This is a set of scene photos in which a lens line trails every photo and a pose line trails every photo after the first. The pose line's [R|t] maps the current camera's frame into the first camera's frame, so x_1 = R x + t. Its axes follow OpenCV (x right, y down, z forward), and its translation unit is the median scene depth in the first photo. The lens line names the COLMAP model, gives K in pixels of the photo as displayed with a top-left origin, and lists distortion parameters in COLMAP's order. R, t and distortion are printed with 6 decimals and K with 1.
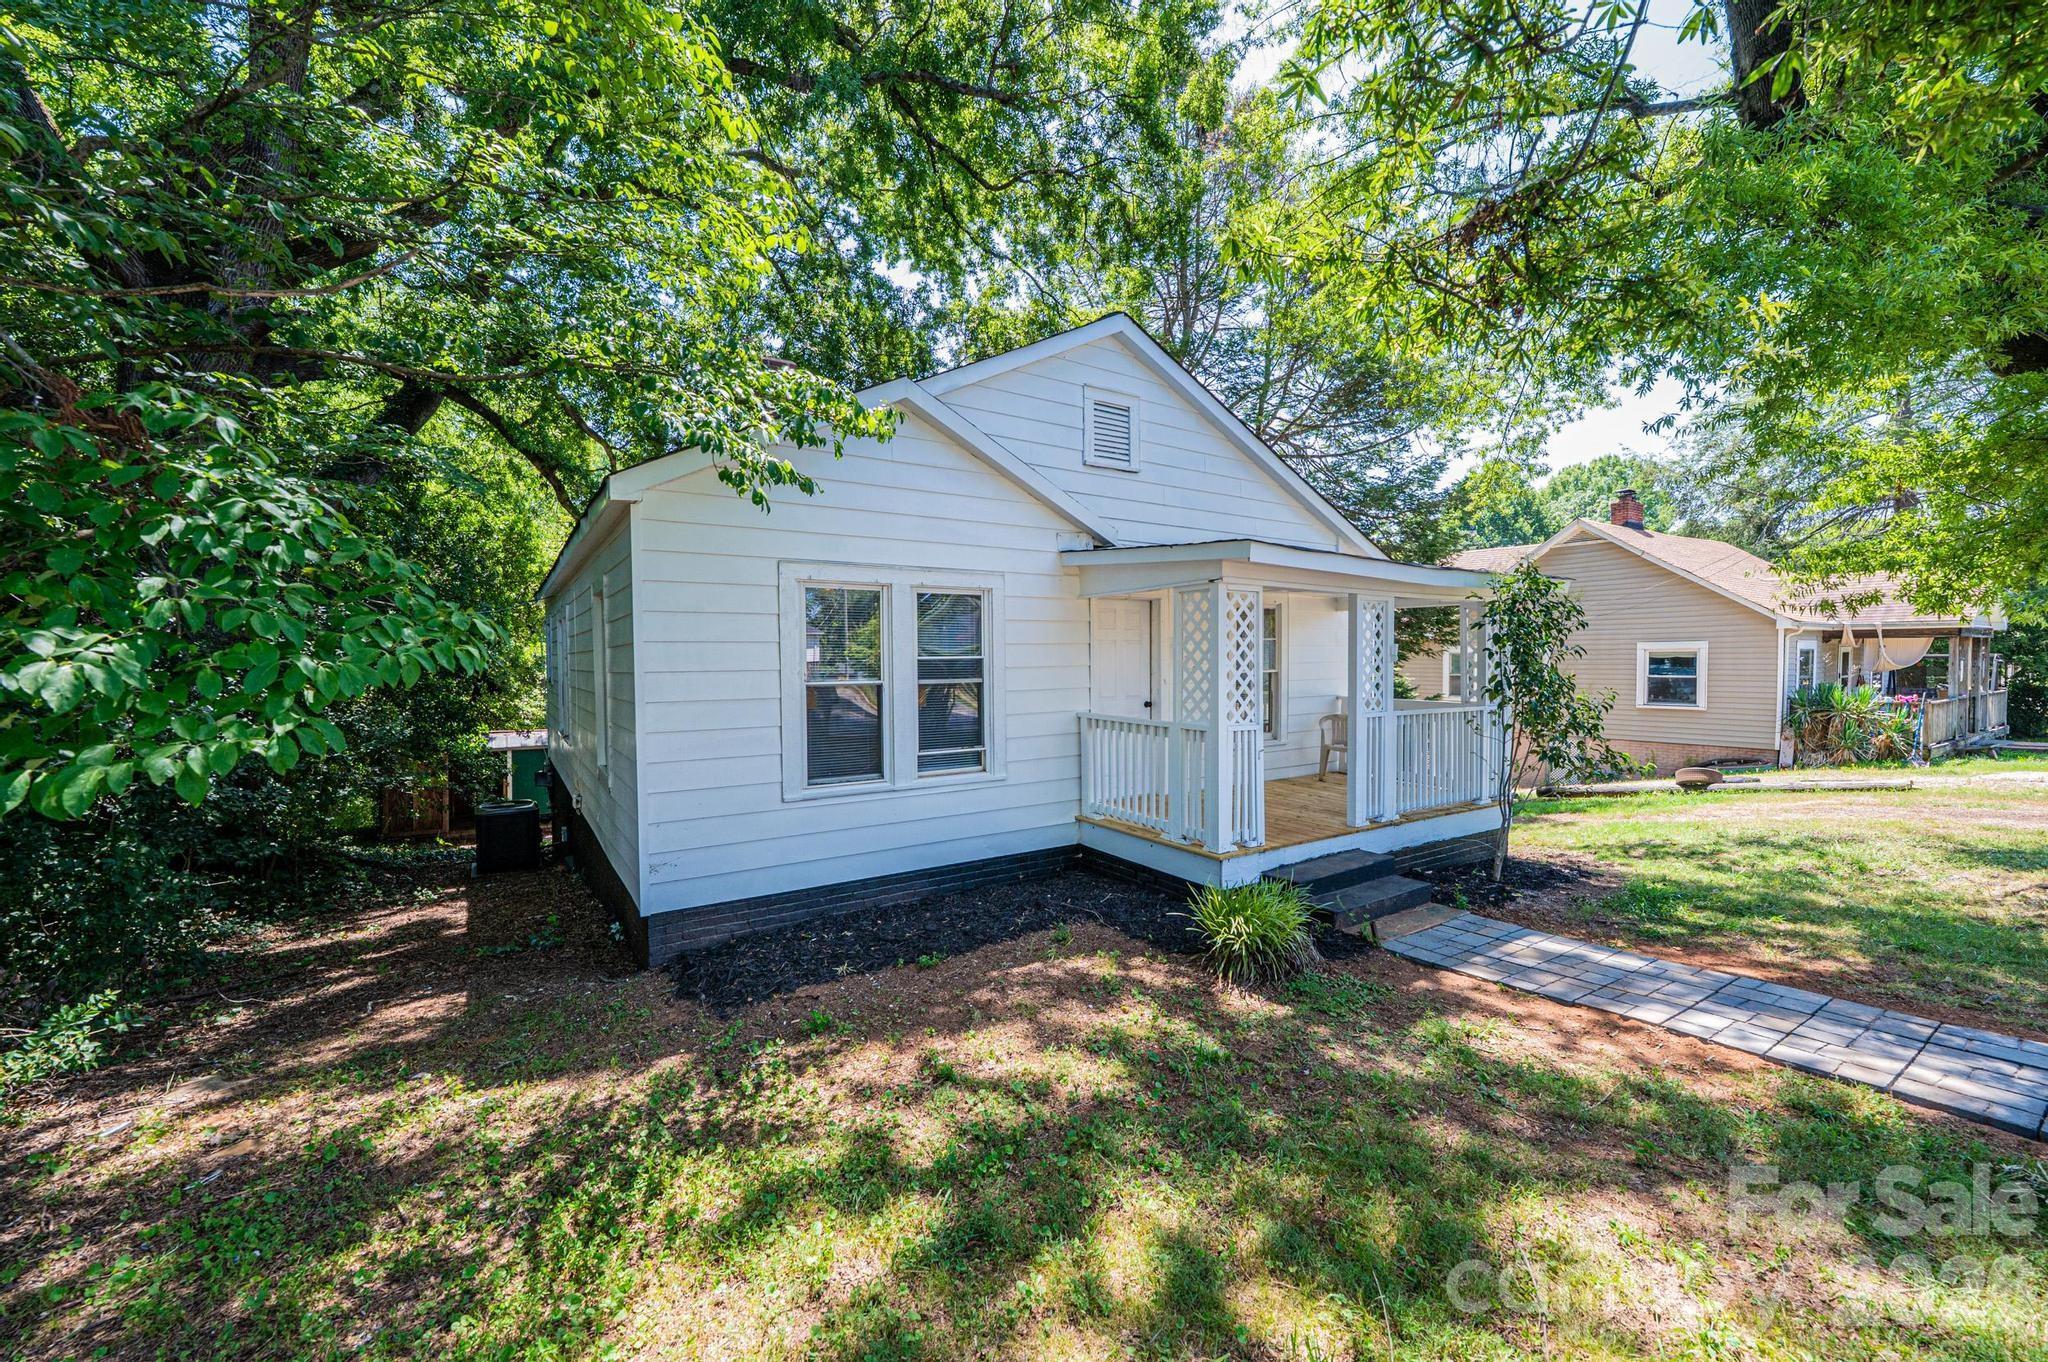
lens RADIAL K [[819.5, 0, 1024.3], [0, 819.5, 672.0], [0, 0, 1]] dist [-0.004472, 0.000930]
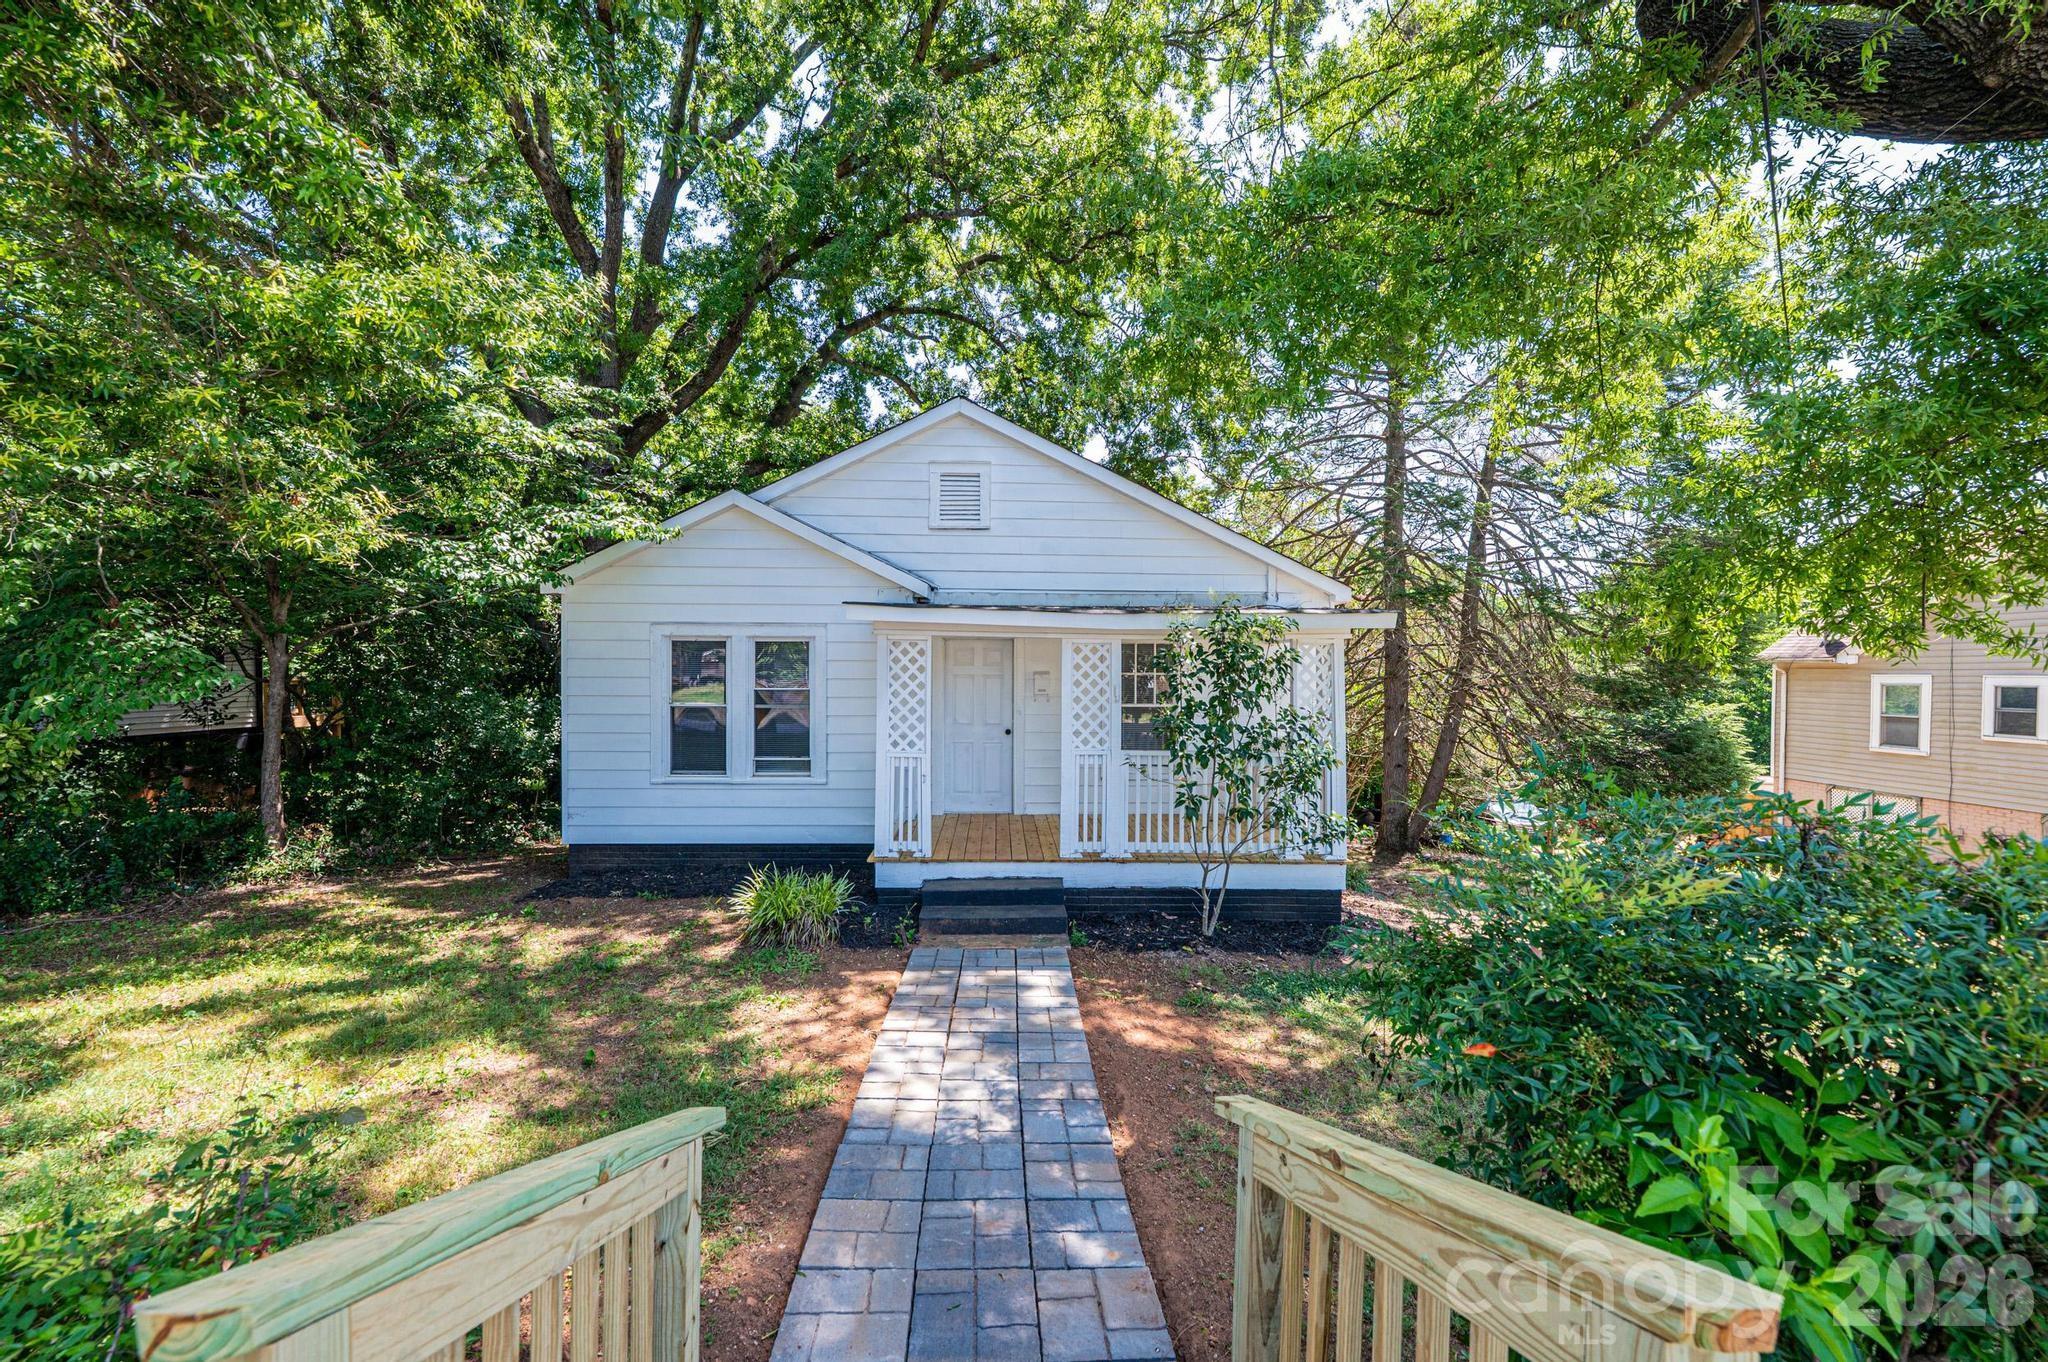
lens RADIAL K [[819.5, 0, 1025.8], [0, 819.5, 679.4], [0, 0, 1]] dist [-0.004472, 0.000930]
pose [[0.846774, 0.015624, -0.531724, 1.261056], [-0.020716, 0.999779, -0.003613, -0.048774], [0.531550, 0.014074, 0.846910, 0.100547]]
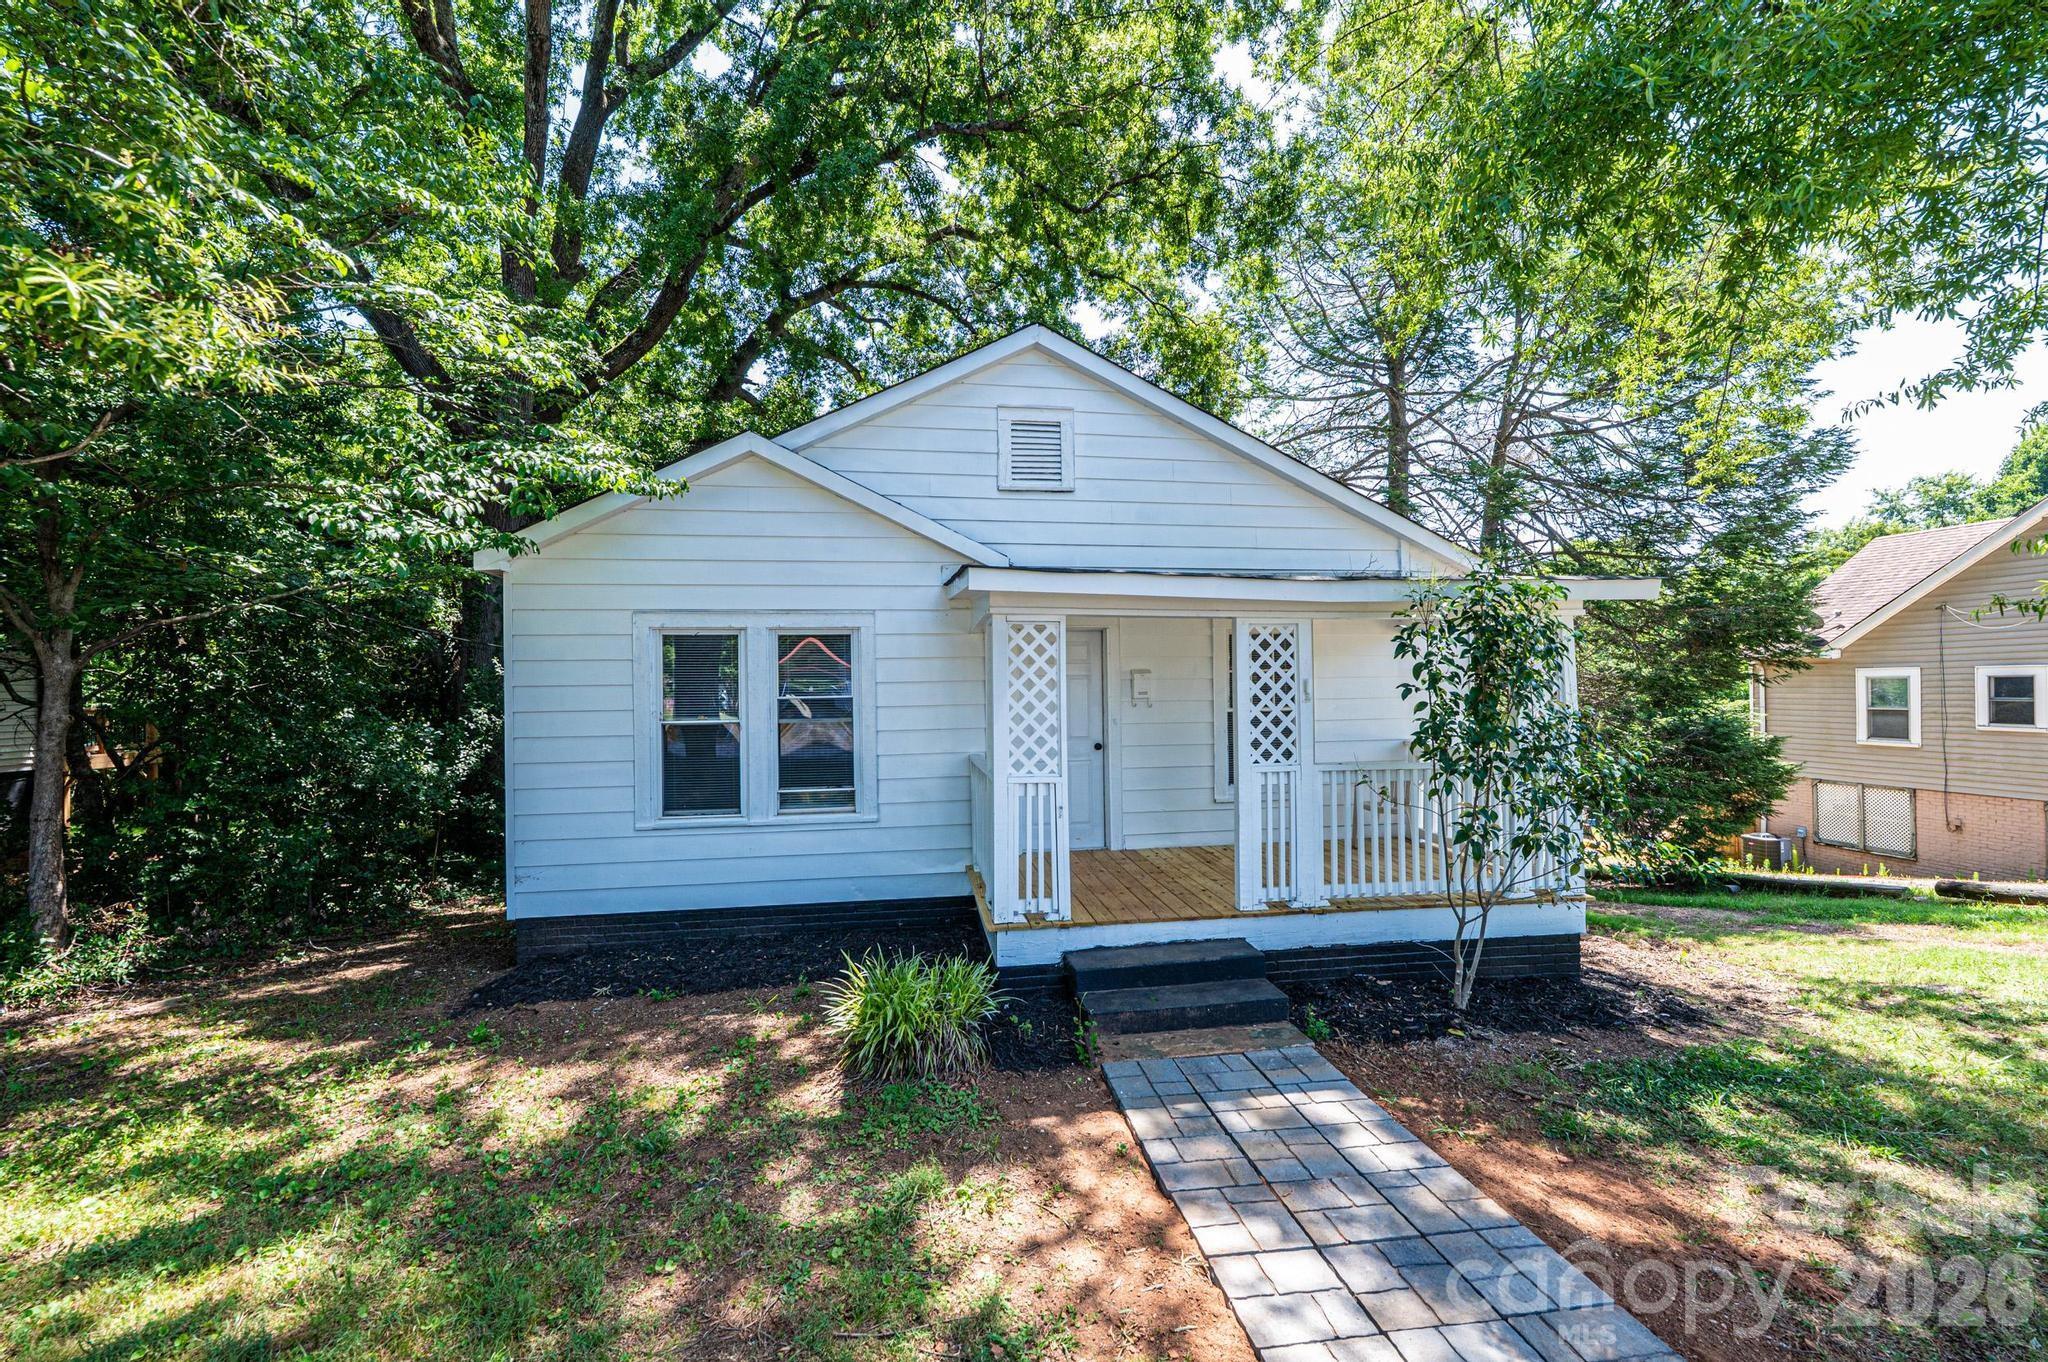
lens RADIAL K [[819.5, 0, 1026.2], [0, 819.5, 677.1], [0, 0, 1]] dist [-0.004472, 0.000930]
pose [[0.904226, -0.012165, -0.426881, 0.759523], [-0.000028, 0.999593, -0.028545, -0.018627], [0.427054, 0.025823, 0.903857, 0.256894]]
